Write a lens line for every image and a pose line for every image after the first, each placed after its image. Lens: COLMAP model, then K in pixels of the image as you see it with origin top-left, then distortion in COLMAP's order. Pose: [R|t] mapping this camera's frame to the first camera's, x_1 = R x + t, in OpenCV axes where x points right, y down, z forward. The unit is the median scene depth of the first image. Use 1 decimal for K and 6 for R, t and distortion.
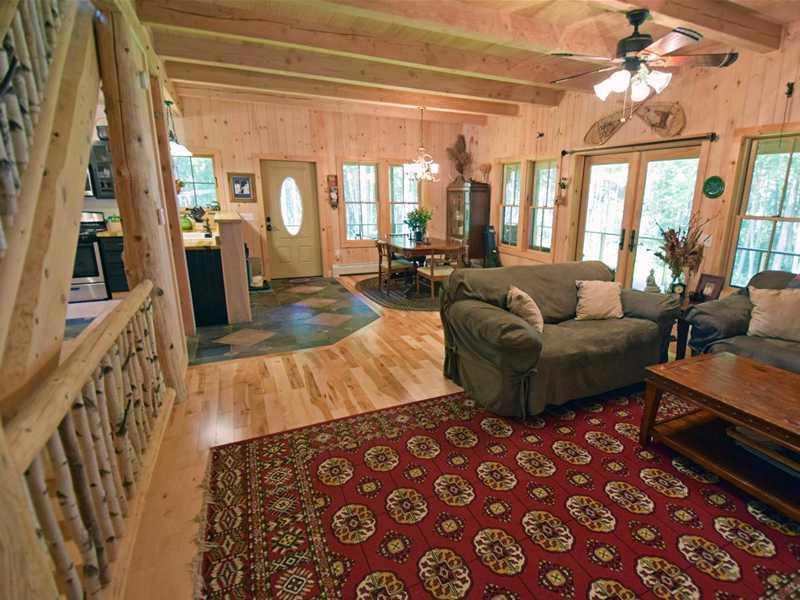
lens RADIAL K [[397.9, 0, 440.8], [0, 397.9, 308.5], [0, 0, 1]] dist [-0.004312, -0.007021]
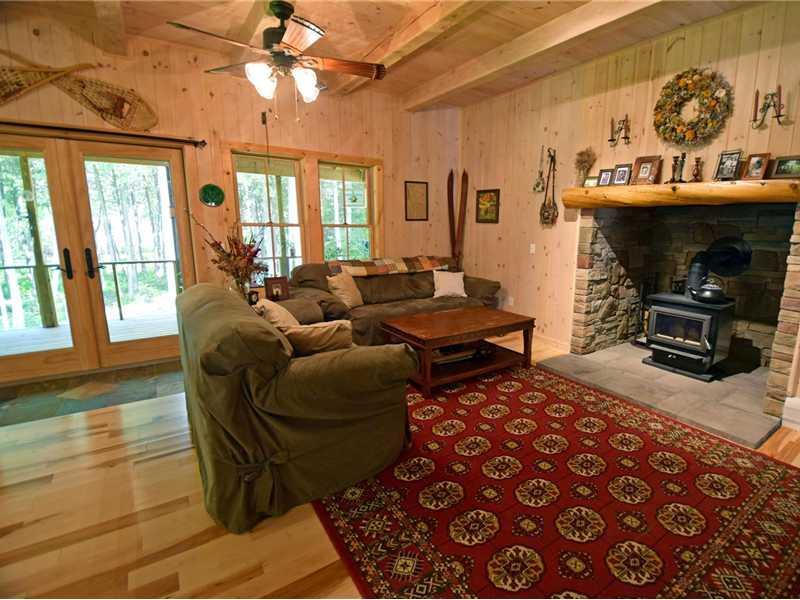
lens RADIAL K [[397.9, 0, 436.2], [0, 397.9, 299.5], [0, 0, 1]] dist [-0.004312, -0.007021]
pose [[-0.155056, -0.204512, 0.966505, -0.243603], [0.247576, 0.939074, 0.238426, -0.092902], [-0.956380, 0.276253, -0.094977, 0.368202]]
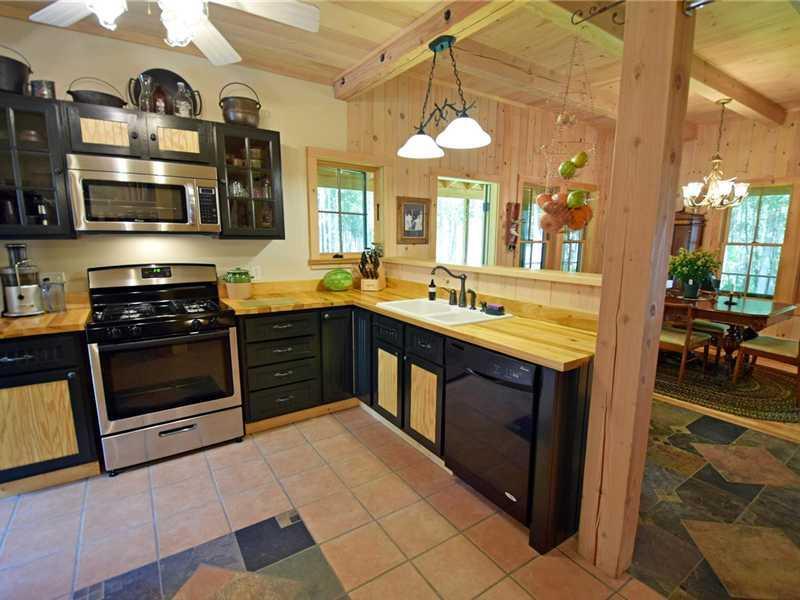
lens RADIAL K [[397.9, 0, 400.5], [0, 397.9, 308.4], [0, 0, 1]] dist [-0.004312, -0.007021]
pose [[0.990354, -0.034350, 0.134237, -0.611999], [0.046025, 0.995329, -0.084861, -0.116814], [-0.130695, 0.090221, 0.987309, 0.404135]]
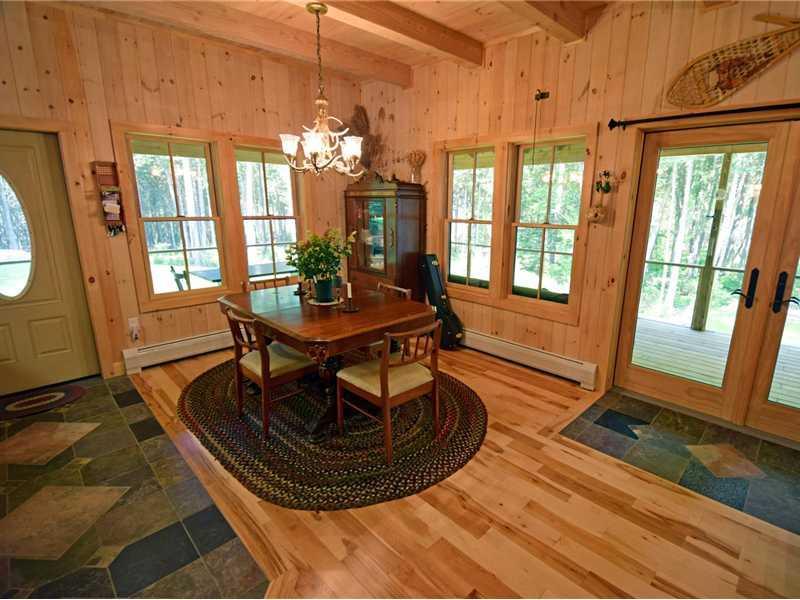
lens RADIAL K [[397.9, 0, 424.6], [0, 397.9, 299.7], [0, 0, 1]] dist [-0.004312, -0.007021]
pose [[0.941648, -0.082537, 0.326323, -0.095148], [0.094860, 0.995247, -0.022003, -0.146112], [-0.322956, 0.051674, 0.945002, 0.503211]]
